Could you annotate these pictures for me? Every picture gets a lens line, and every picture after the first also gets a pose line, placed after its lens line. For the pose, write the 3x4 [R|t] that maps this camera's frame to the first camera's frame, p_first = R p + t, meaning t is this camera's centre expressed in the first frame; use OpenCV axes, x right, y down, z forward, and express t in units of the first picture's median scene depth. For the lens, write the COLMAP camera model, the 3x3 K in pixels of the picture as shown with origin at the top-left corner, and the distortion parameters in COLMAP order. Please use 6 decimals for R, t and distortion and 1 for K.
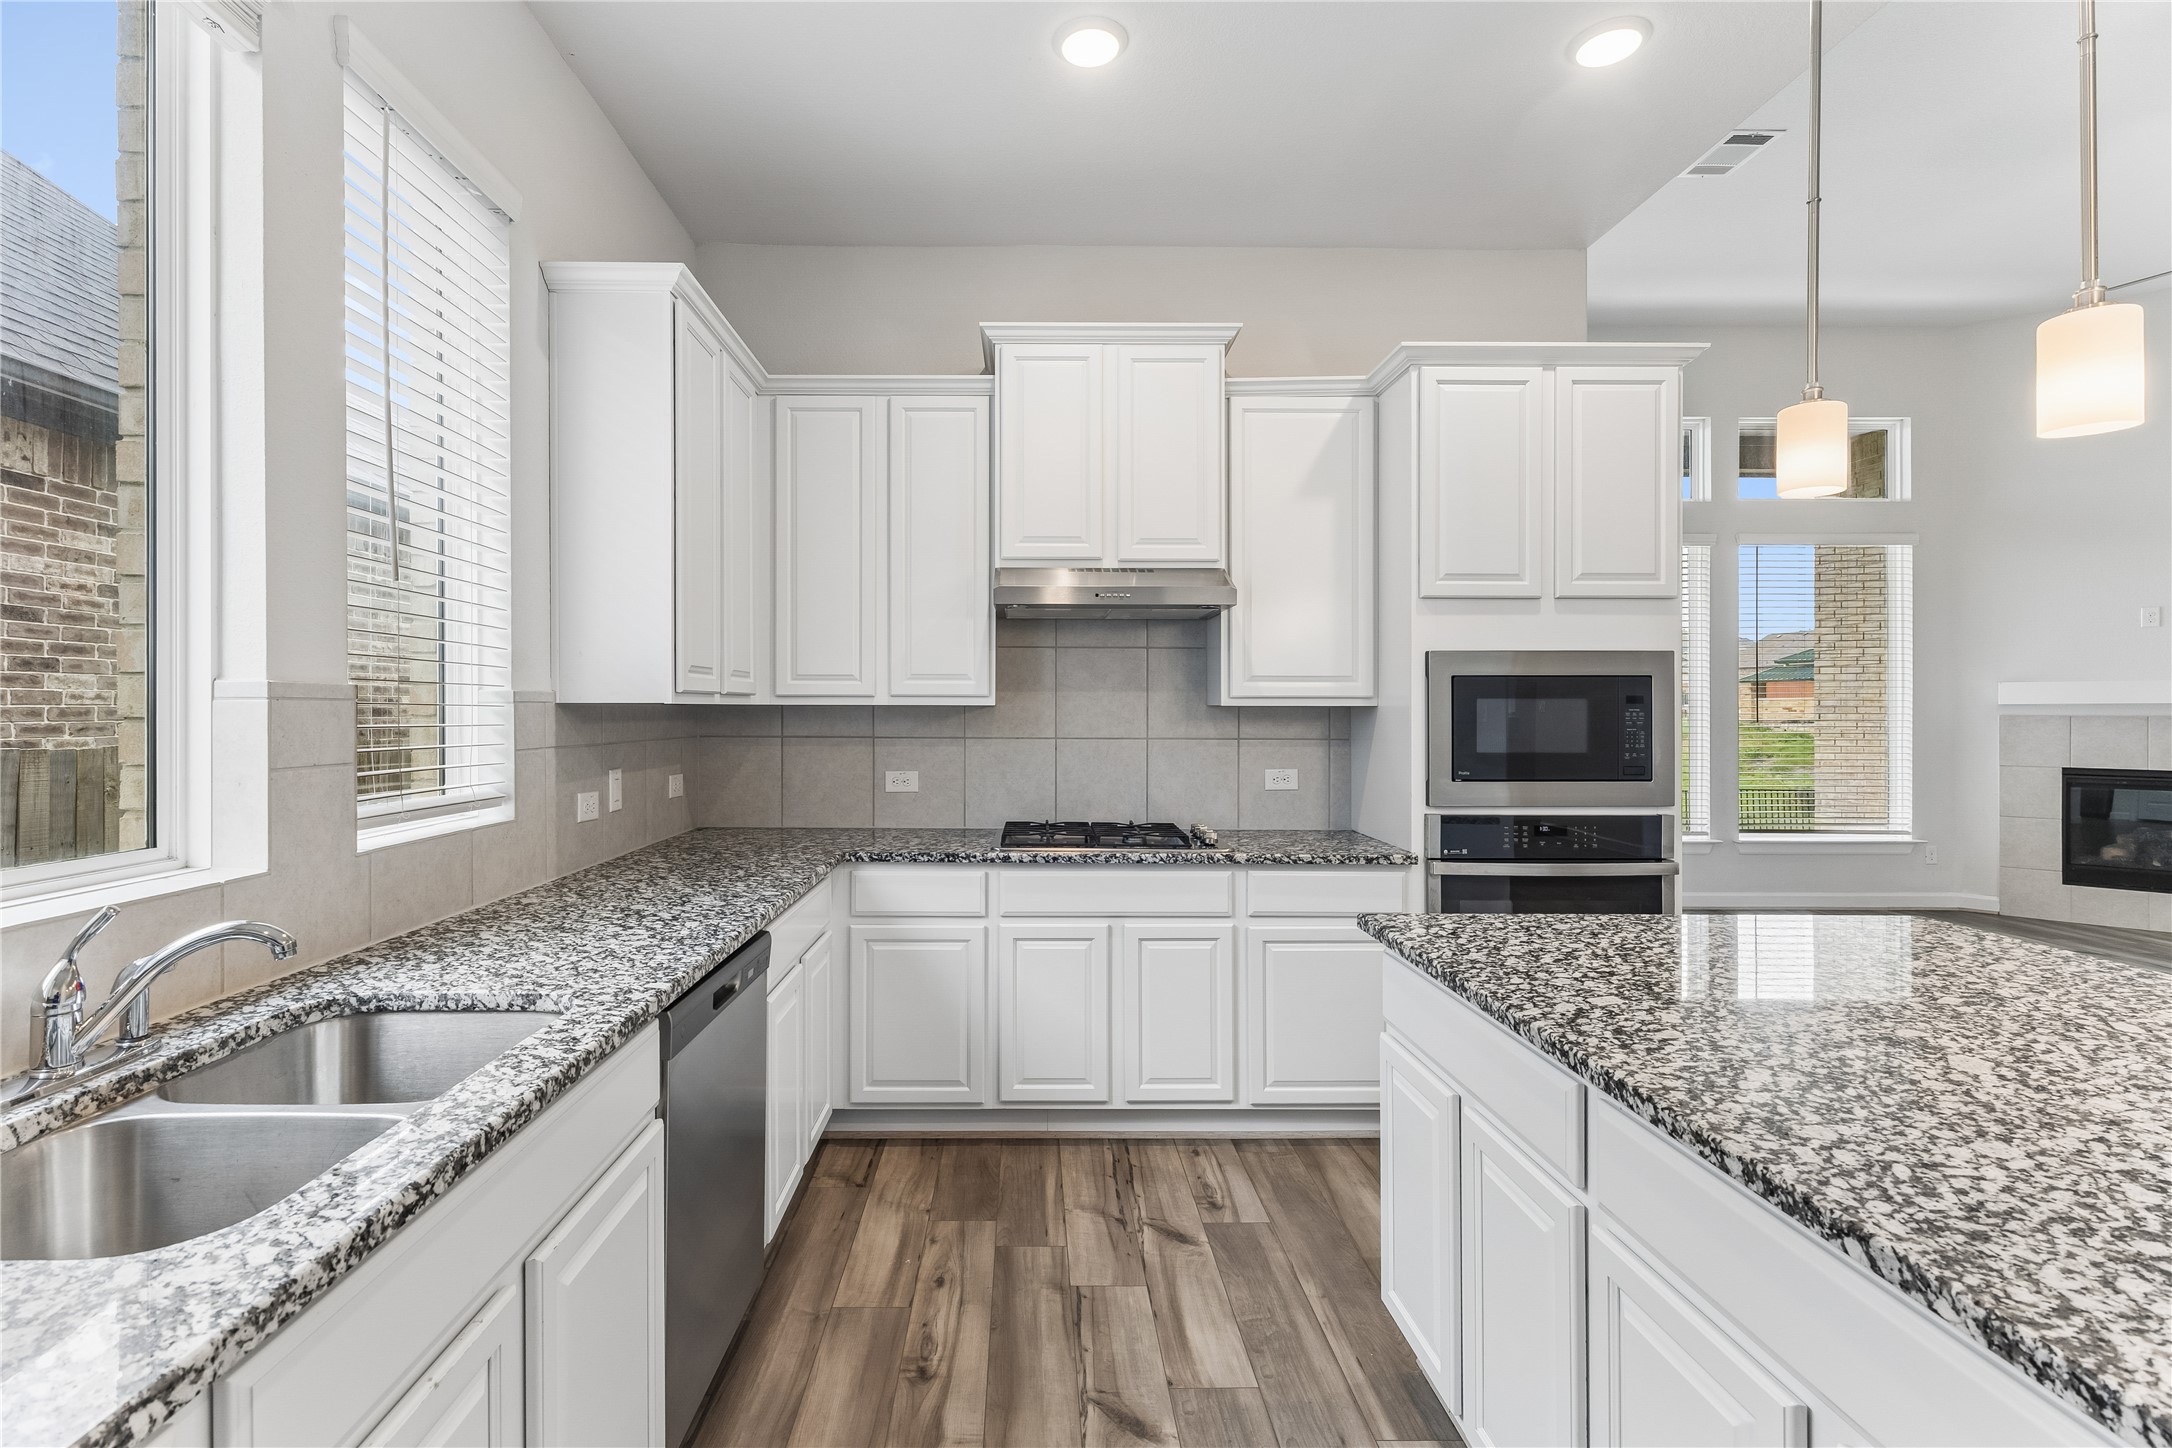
lens RADIAL K [[1008.7, 0, 1038.4], [0, 1008.7, 706.7], [0, 0, 1]] dist [-0.001194, 0.000117]
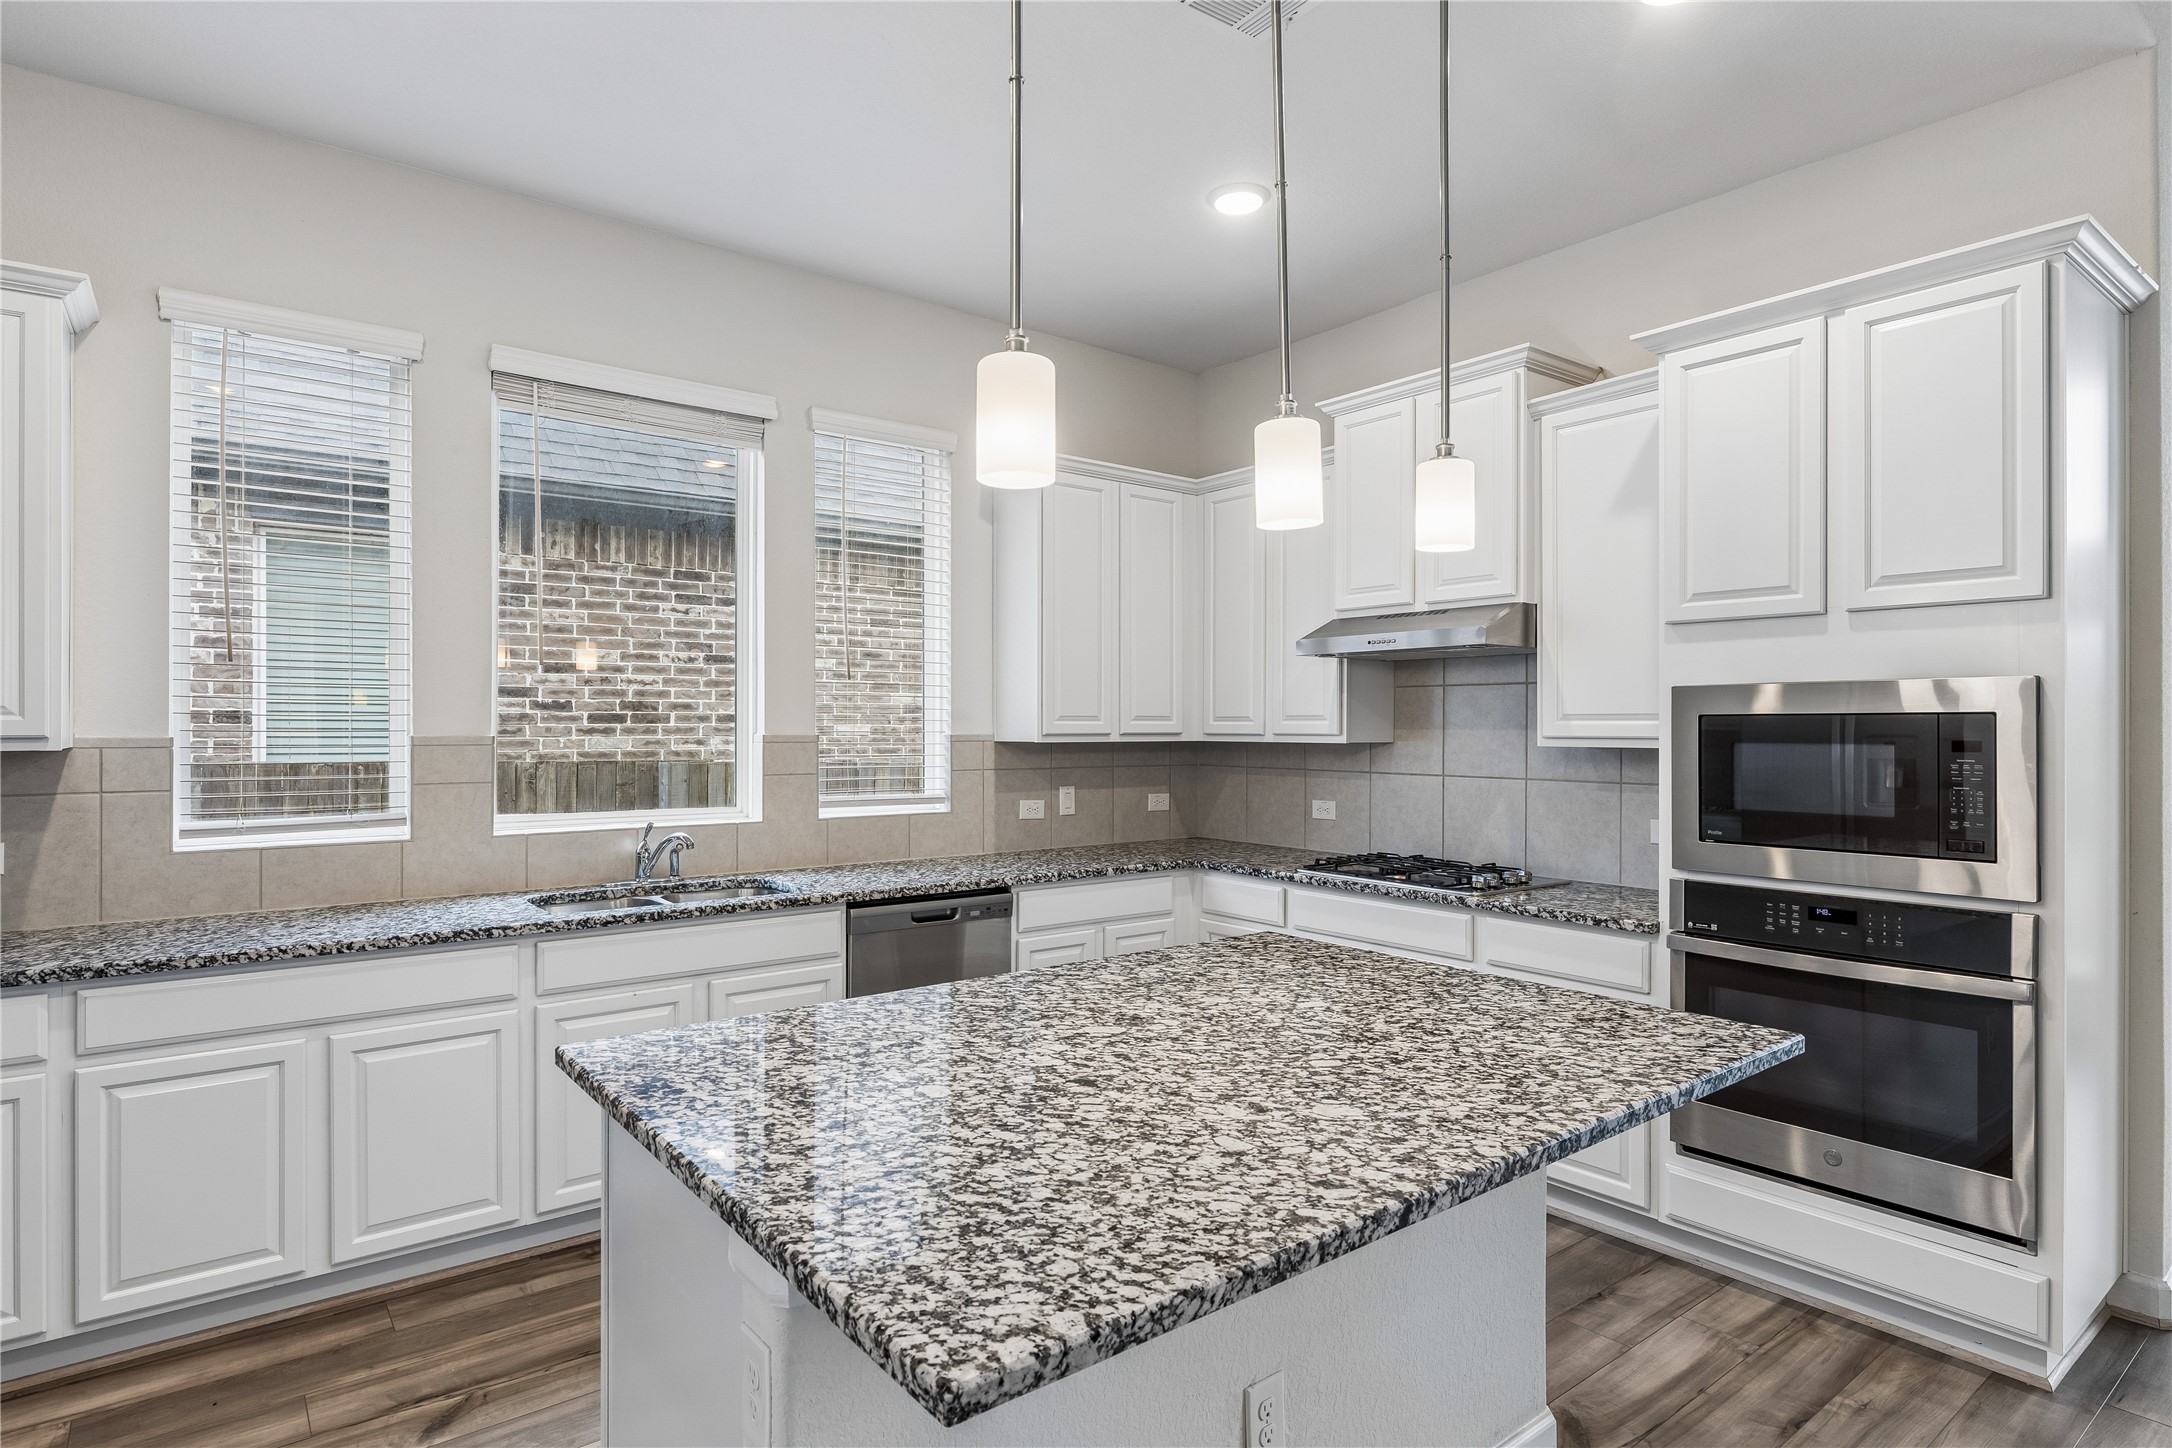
lens RADIAL K [[1154.6, 0, 1086.0], [0, 1154.6, 724.0], [0, 0, 1]] dist [-0.003783, -0.000999]
pose [[0.608635, -0.002858, -0.793445, 0.857634], [0.001461, 0.999996, -0.002481, -0.021696], [0.793449, 0.000351, 0.608637, 0.013906]]
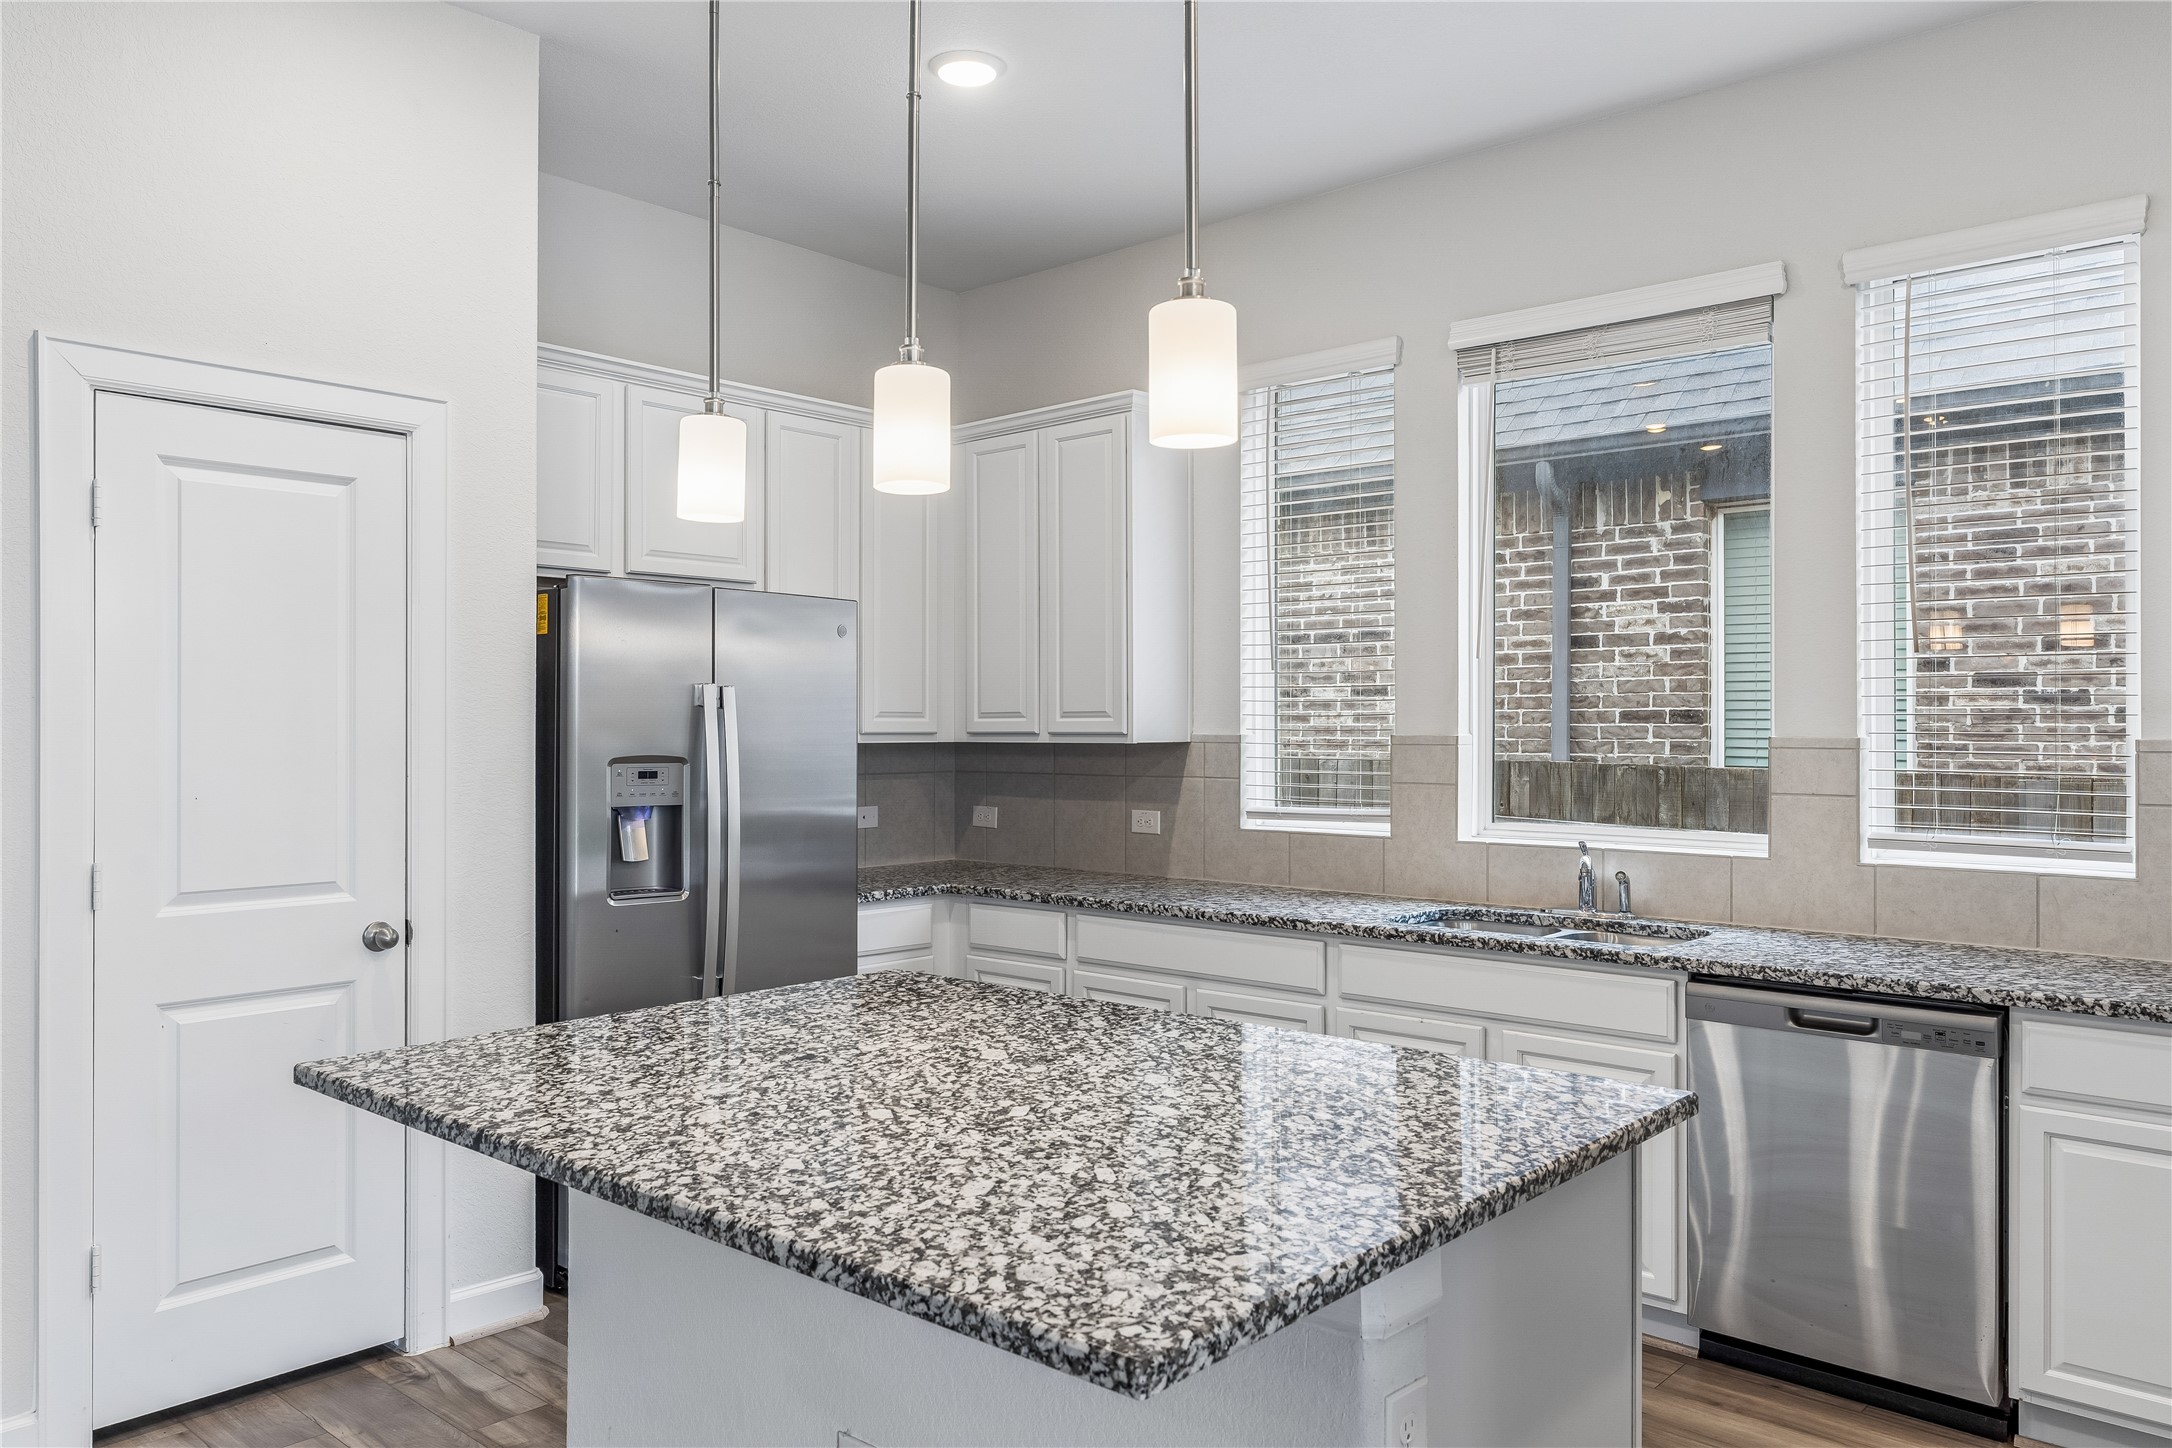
lens RADIAL K [[1539.5, 0, 1069.7], [0, 1539.5, 724.1], [0, 0, 1]] dist [0.004434, 0.001345]
pose [[-0.676203, -0.003426, -0.736708, 0.904986], [-0.001135, 0.999993, -0.003609, -0.018960], [0.736715, -0.001604, -0.676202, 0.941551]]
